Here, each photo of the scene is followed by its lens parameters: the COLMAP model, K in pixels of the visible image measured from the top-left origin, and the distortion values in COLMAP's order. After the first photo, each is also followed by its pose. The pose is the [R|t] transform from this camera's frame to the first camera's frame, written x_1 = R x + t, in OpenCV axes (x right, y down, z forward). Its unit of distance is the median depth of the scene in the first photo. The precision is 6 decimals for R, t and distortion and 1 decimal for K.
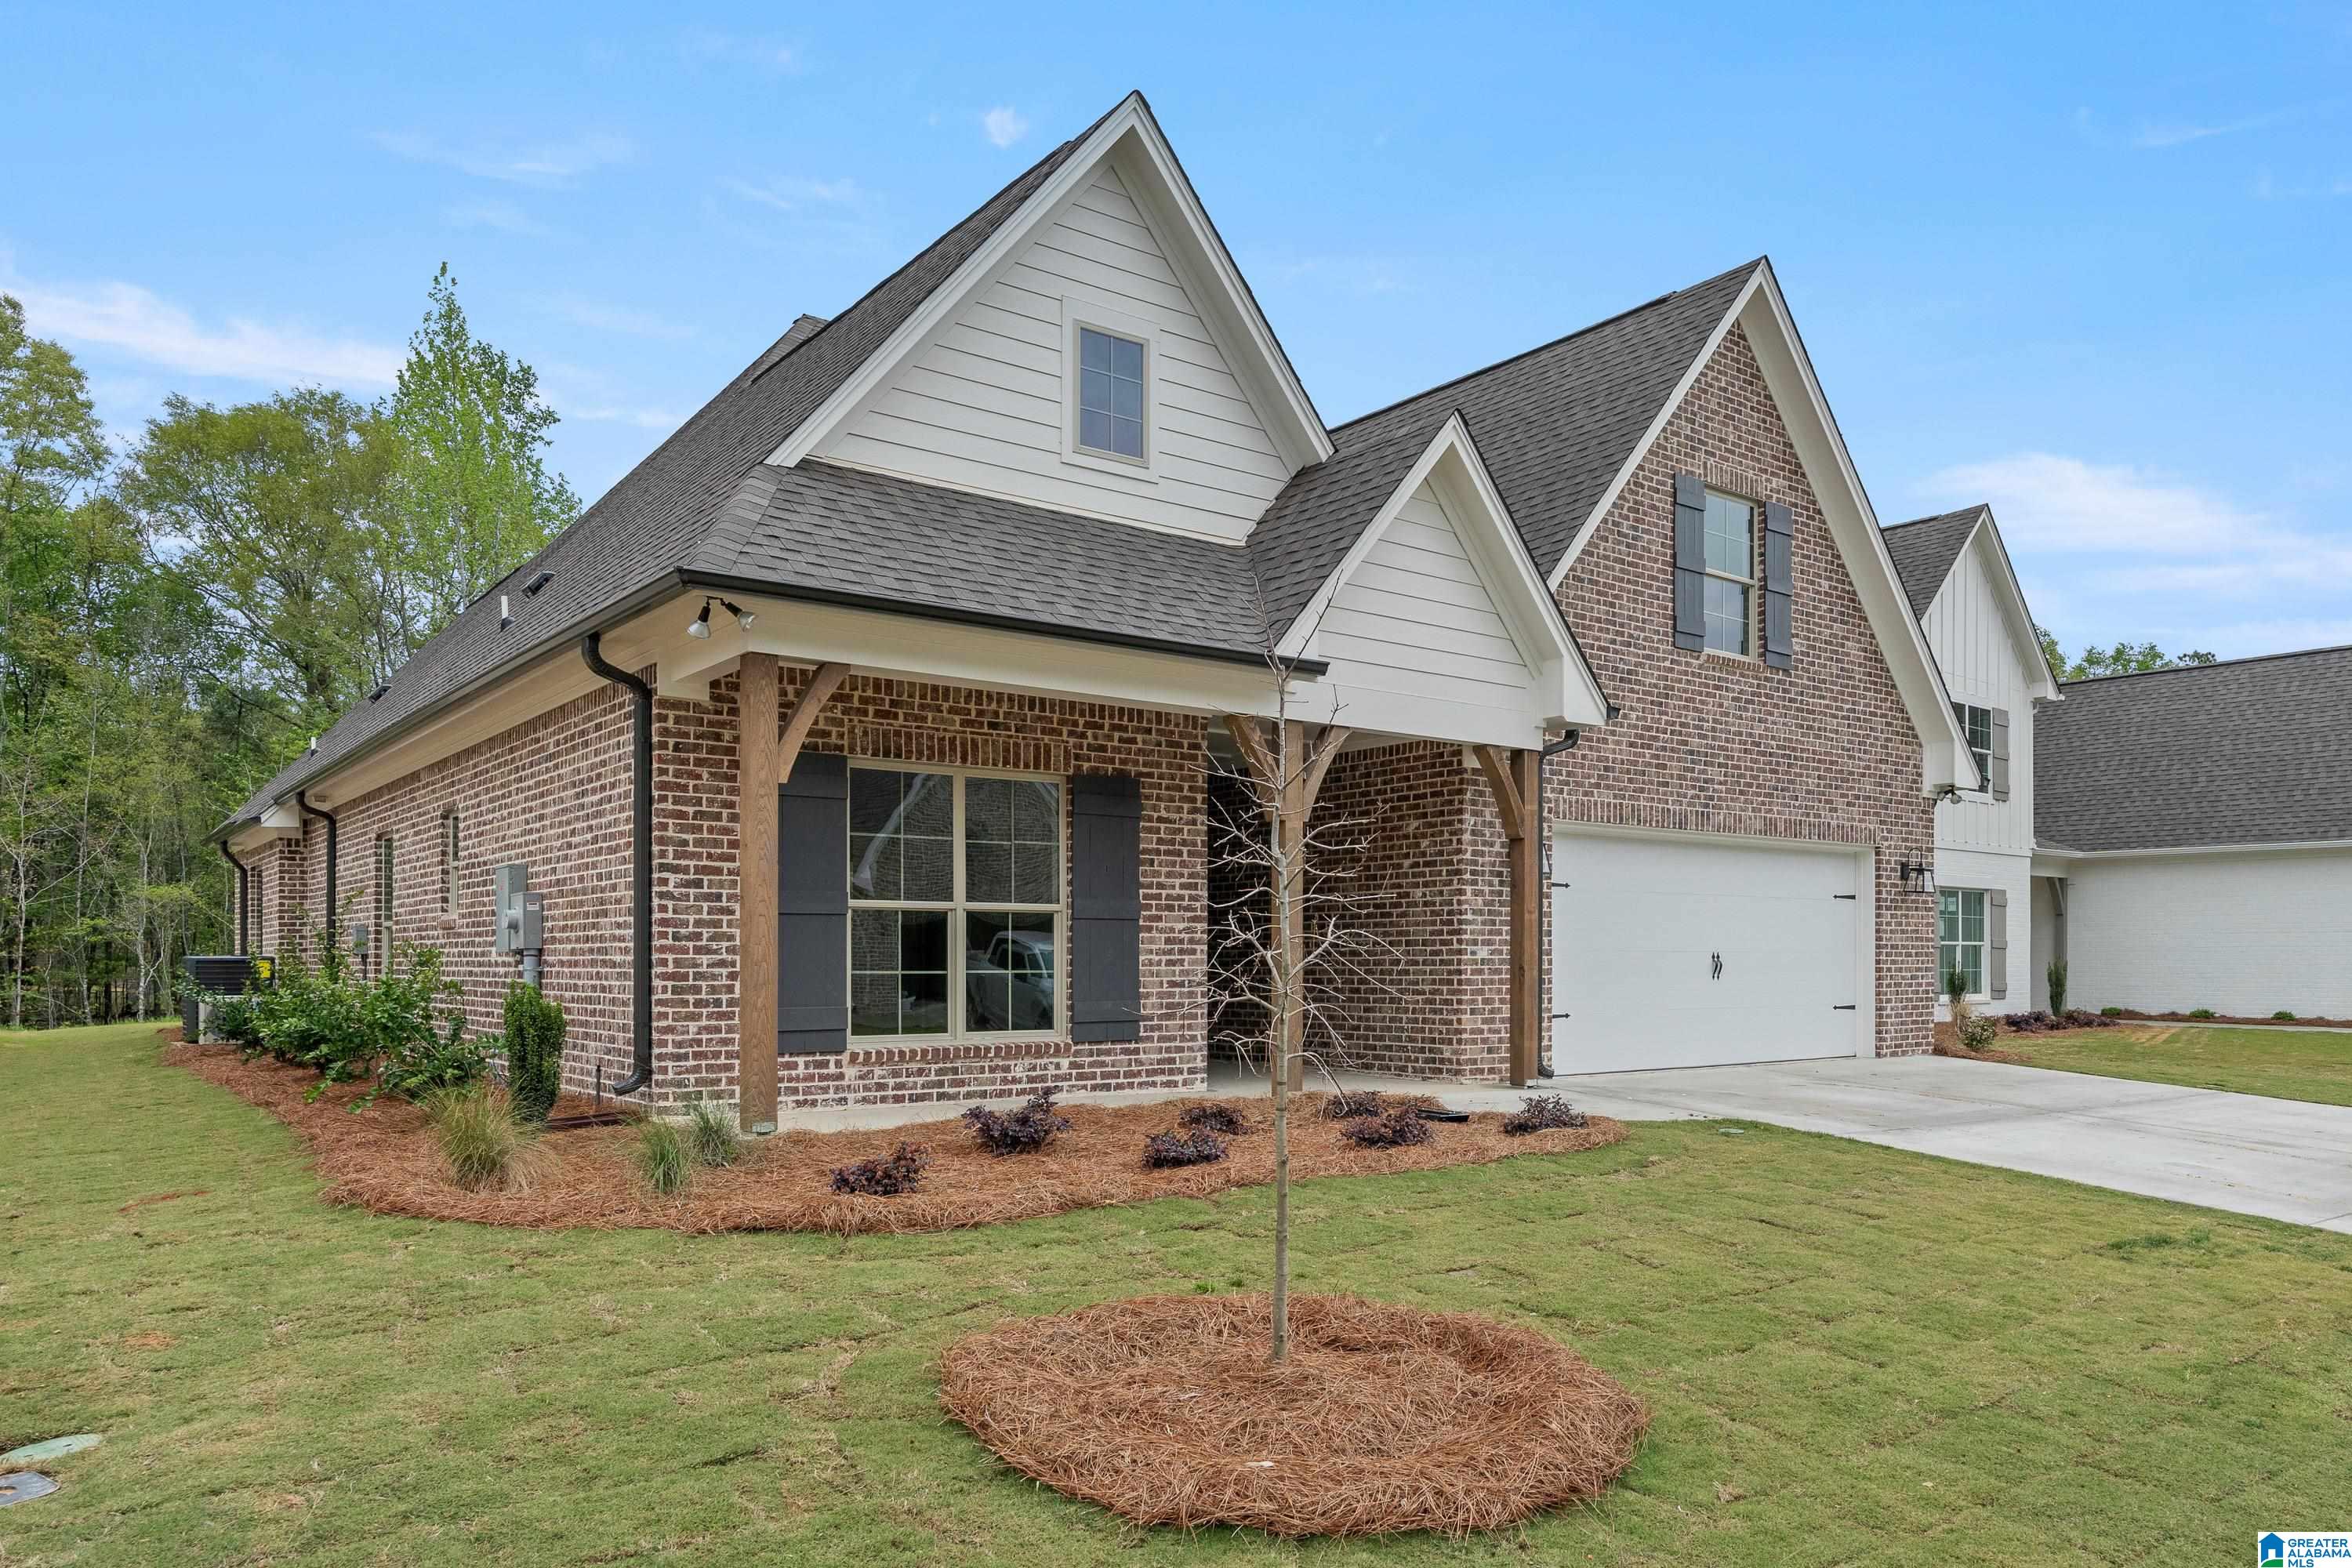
lens RADIAL K [[1579.9, 0, 1192.4], [0, 1579.9, 854.4], [0, 0, 1]] dist [0.002271, 0.000371]
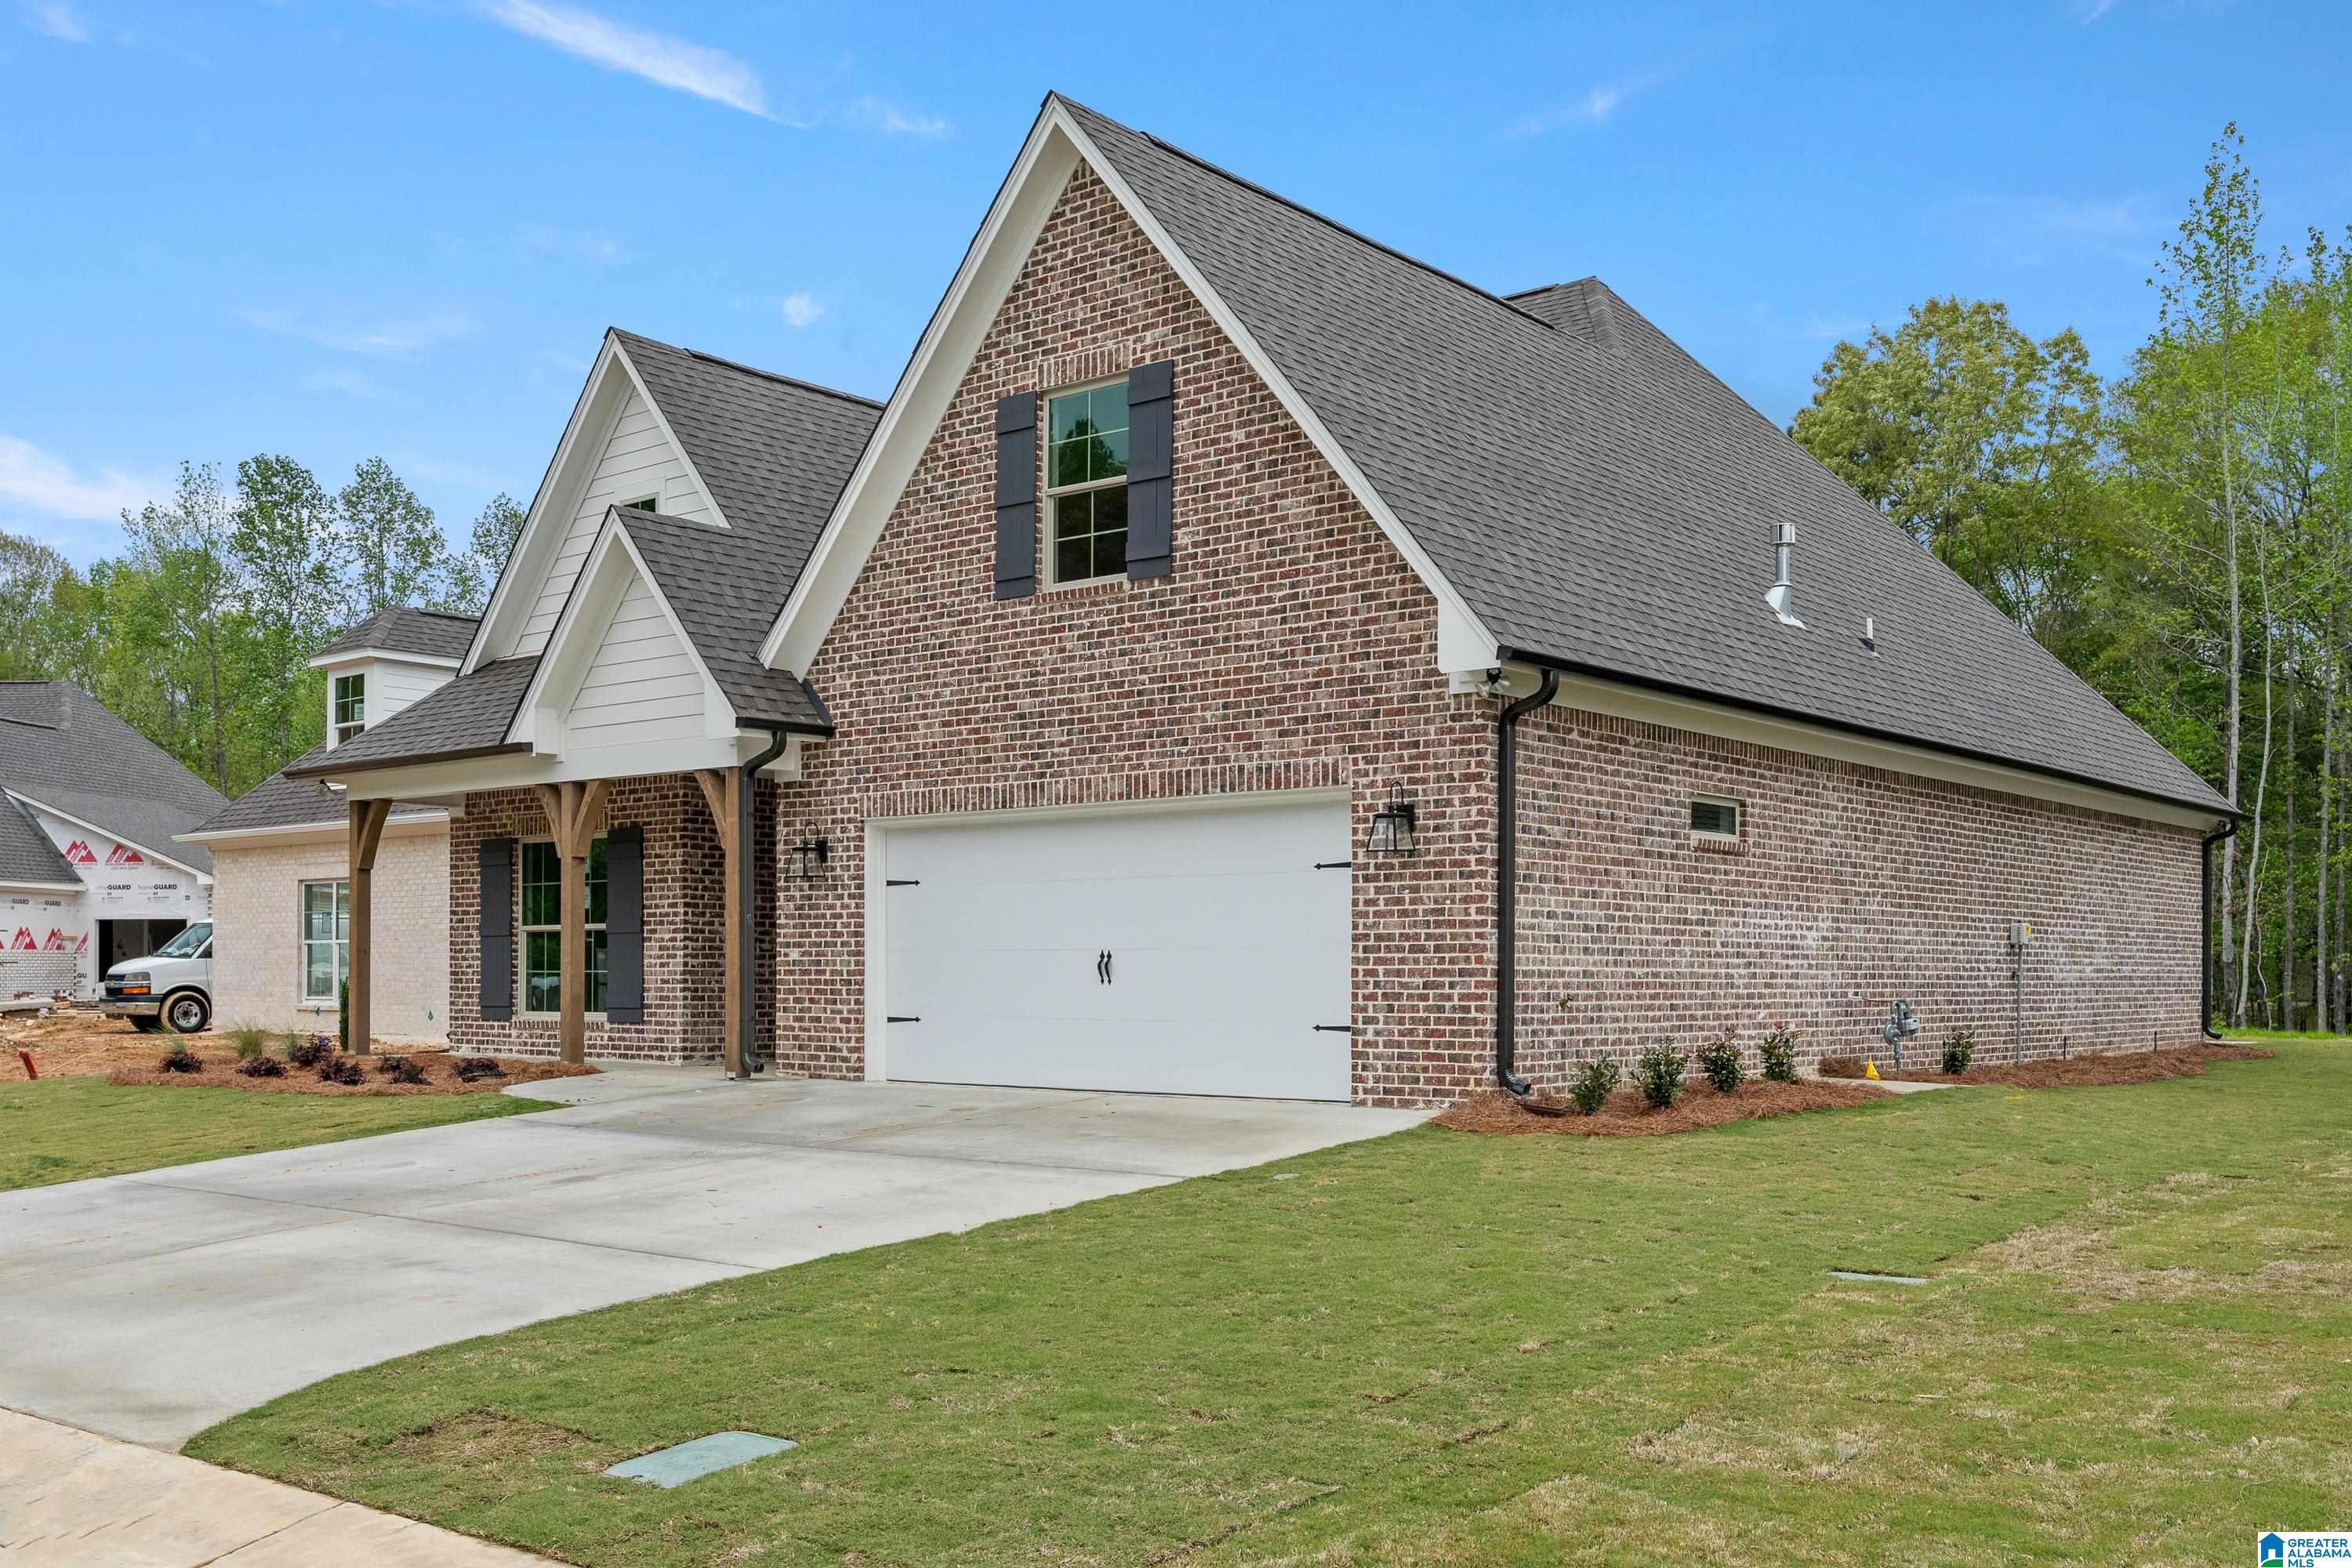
lens RADIAL K [[2132.0, 0, 1177.3], [0, 2132.0, 784.5], [0, 0, 1]] dist [-0.005726, 0.000000]
pose [[0.229275, -0.087972, -0.969378, 1.502424], [0.062892, 0.995165, -0.075437, 0.066632], [0.971328, -0.043670, 0.233699, 0.842747]]
